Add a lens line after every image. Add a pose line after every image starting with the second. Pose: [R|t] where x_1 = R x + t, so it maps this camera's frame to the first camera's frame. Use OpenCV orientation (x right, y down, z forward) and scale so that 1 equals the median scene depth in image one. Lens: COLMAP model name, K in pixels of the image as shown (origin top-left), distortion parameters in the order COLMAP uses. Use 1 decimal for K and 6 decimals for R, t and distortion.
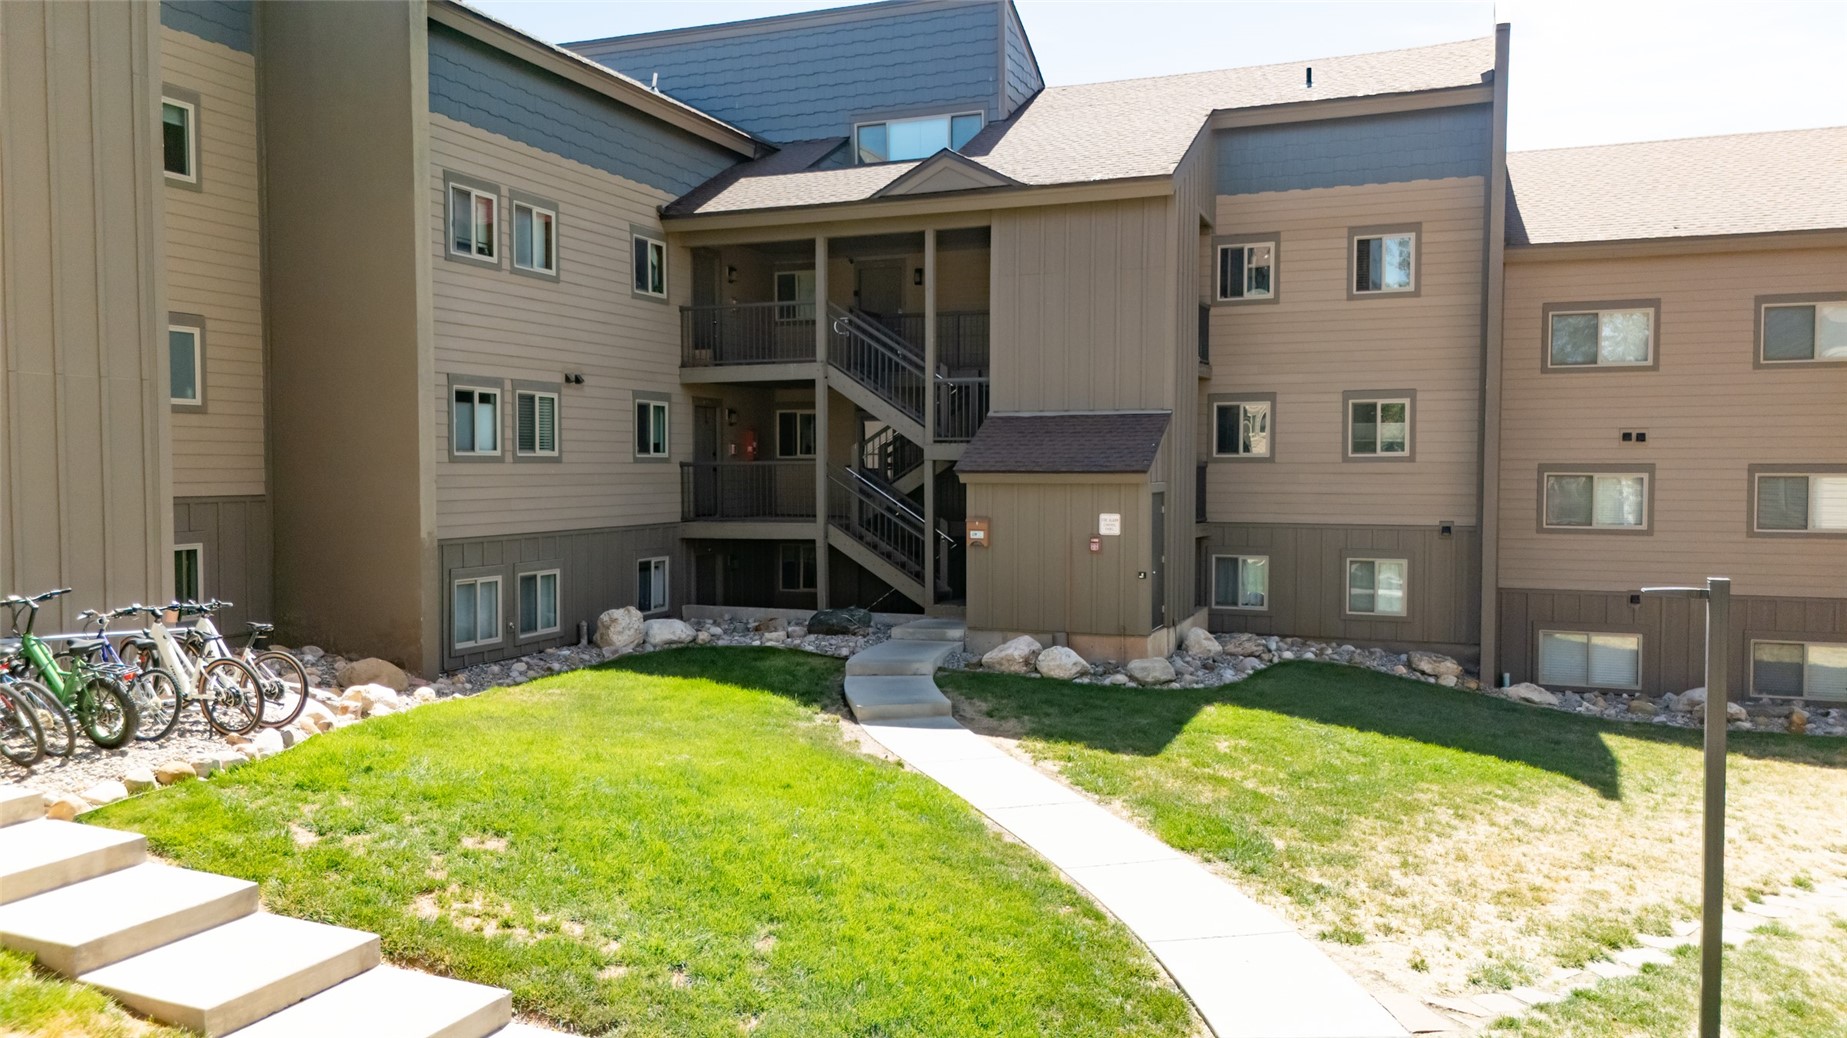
lens RADIAL K [[1372.2, 0, 923.5], [0, 1372.2, 519.0], [0, 0, 1]] dist [0.083330, -0.087546]
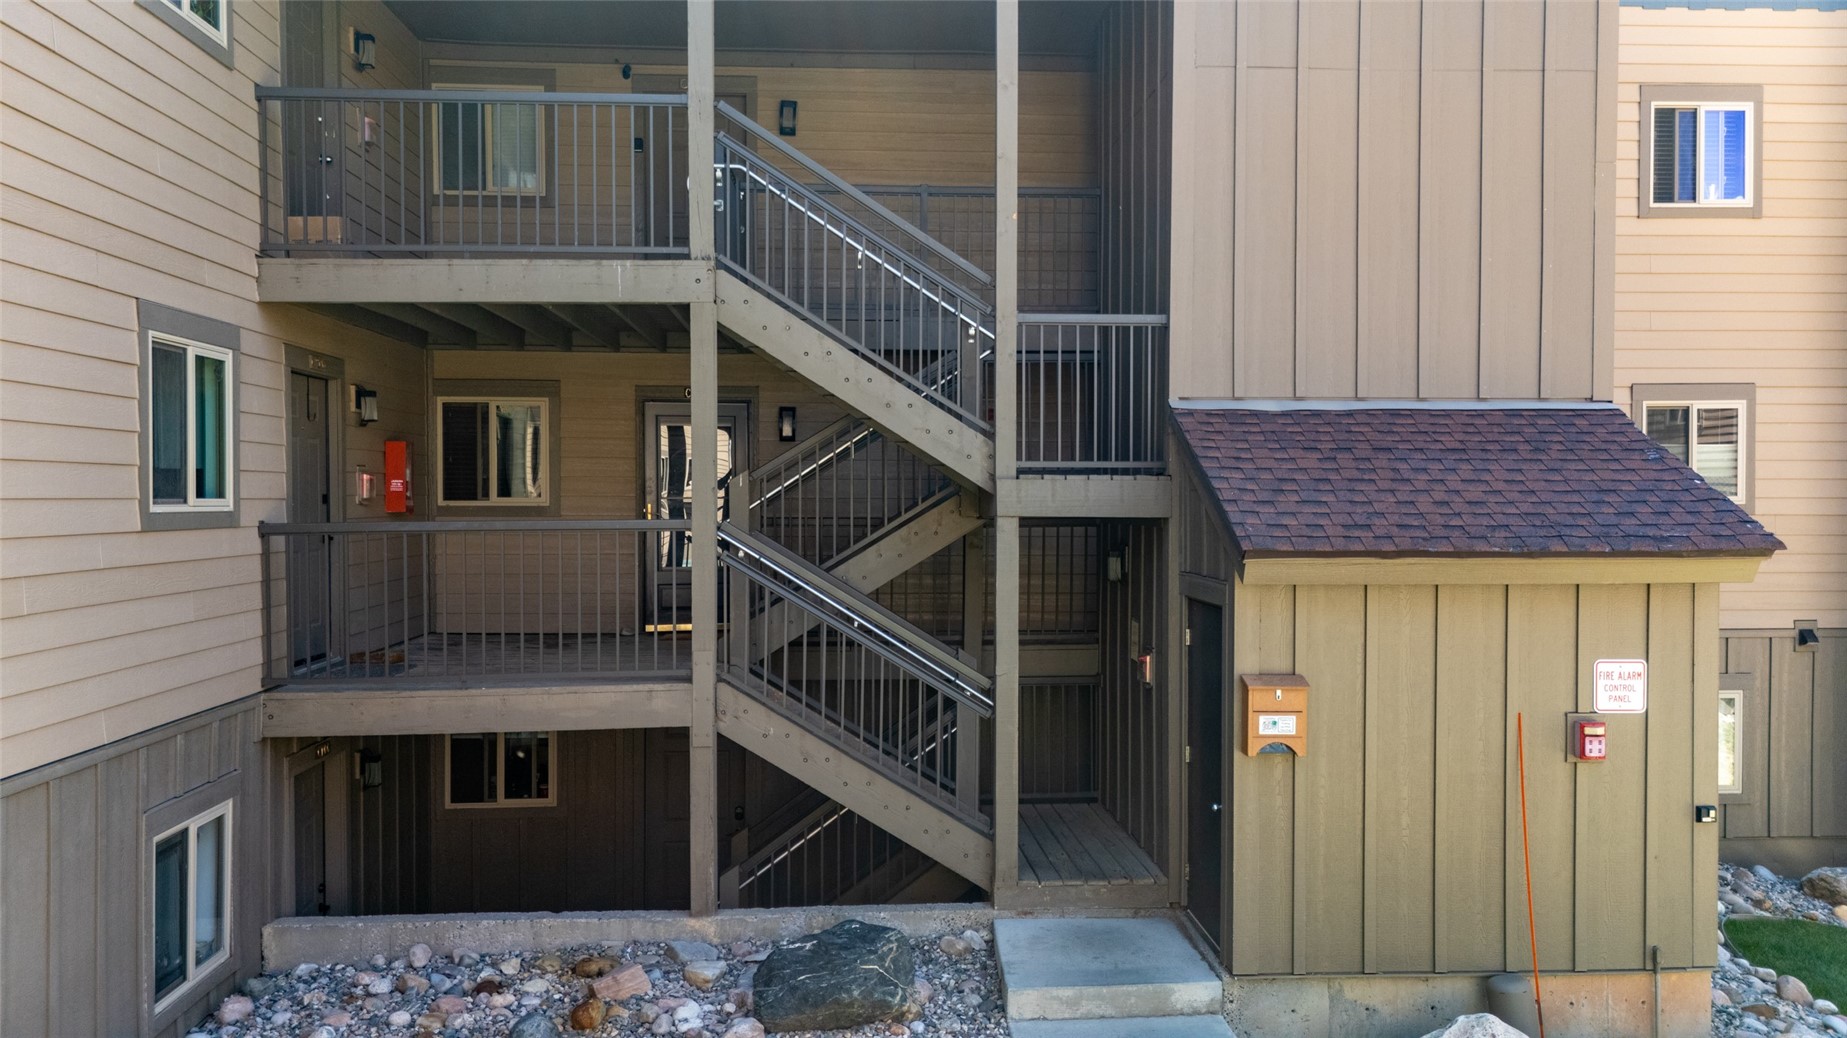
lens RADIAL K [[1372.2, 0, 923.5], [0, 1372.2, 519.0], [0, 0, 1]] dist [0.083330, -0.087546]
pose [[0.902721, -0.007589, 0.430160, -0.185076], [0.017017, 0.999692, -0.018074, -0.034735], [-0.429890, 0.023636, 0.902572, 0.632478]]
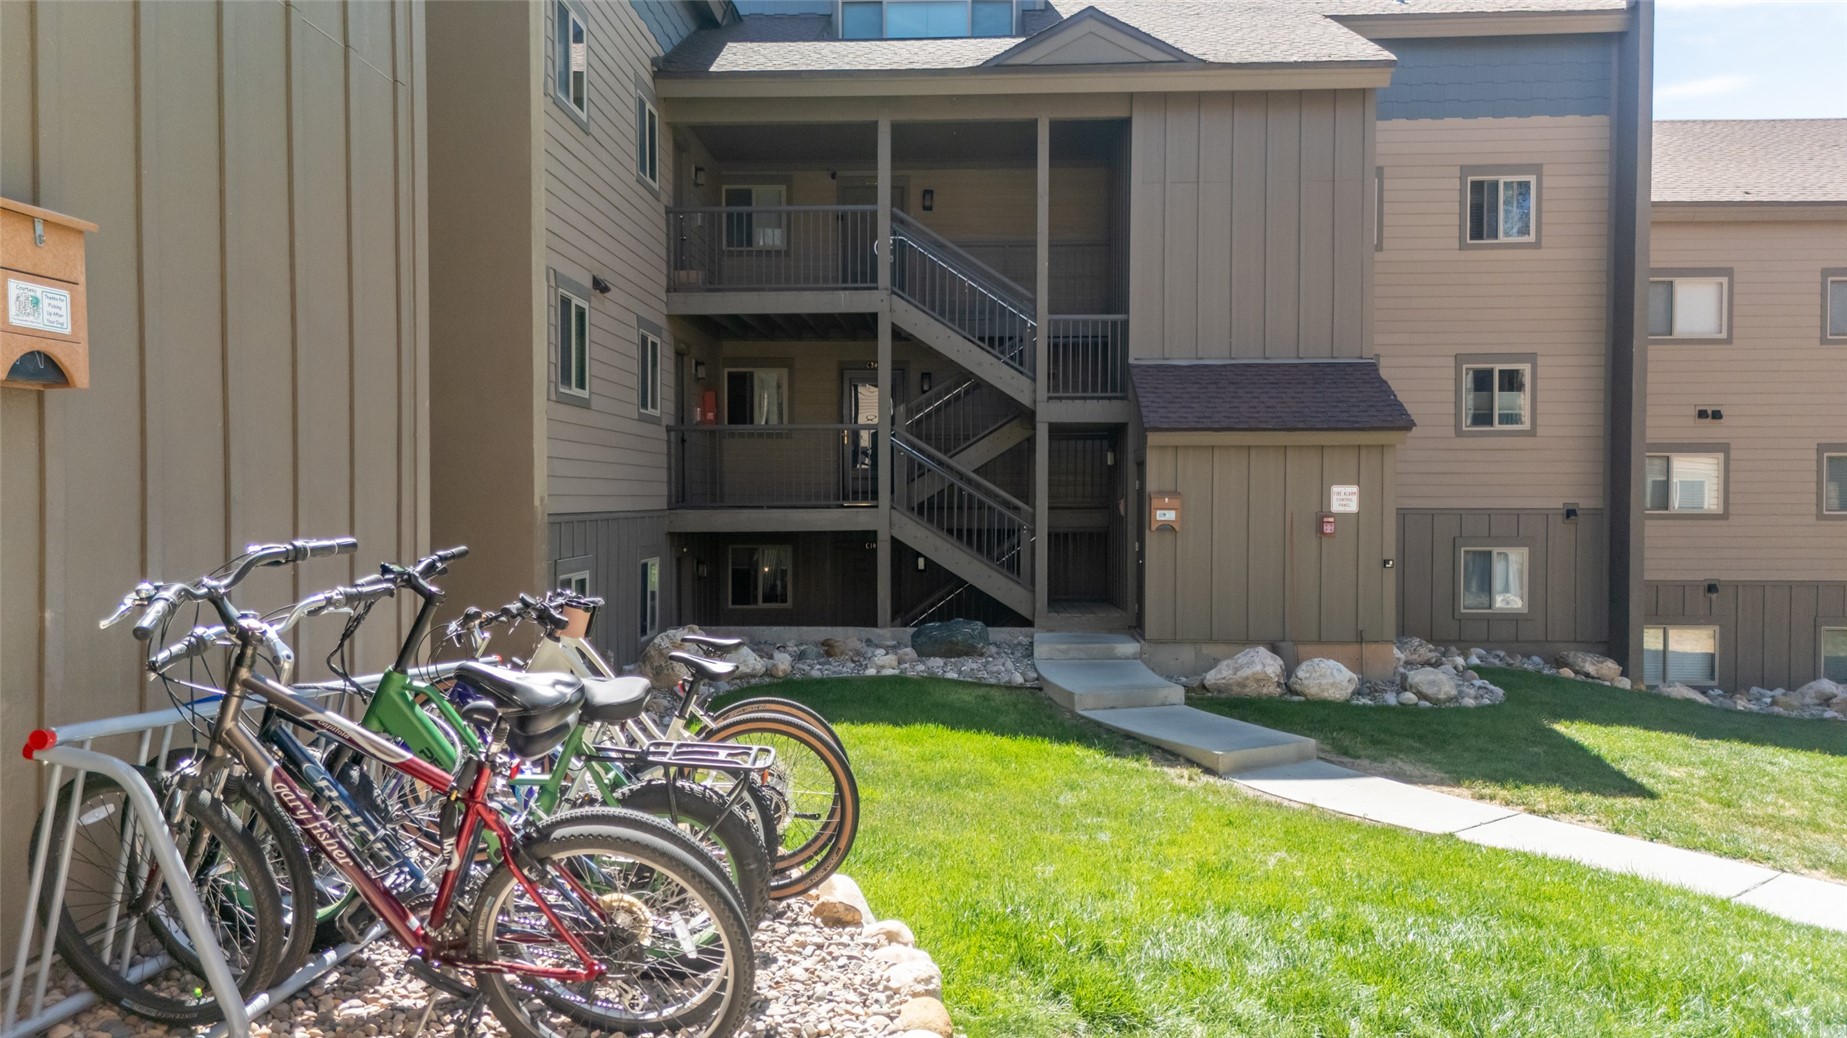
lens RADIAL K [[1372.2, 0, 923.5], [0, 1372.2, 519.0], [0, 0, 1]] dist [0.083330, -0.087546]
pose [[0.940670, -0.004536, 0.339291, -0.307152], [0.012576, 0.999690, -0.021501, 0.025058], [-0.339088, 0.024493, 0.940436, 0.301847]]
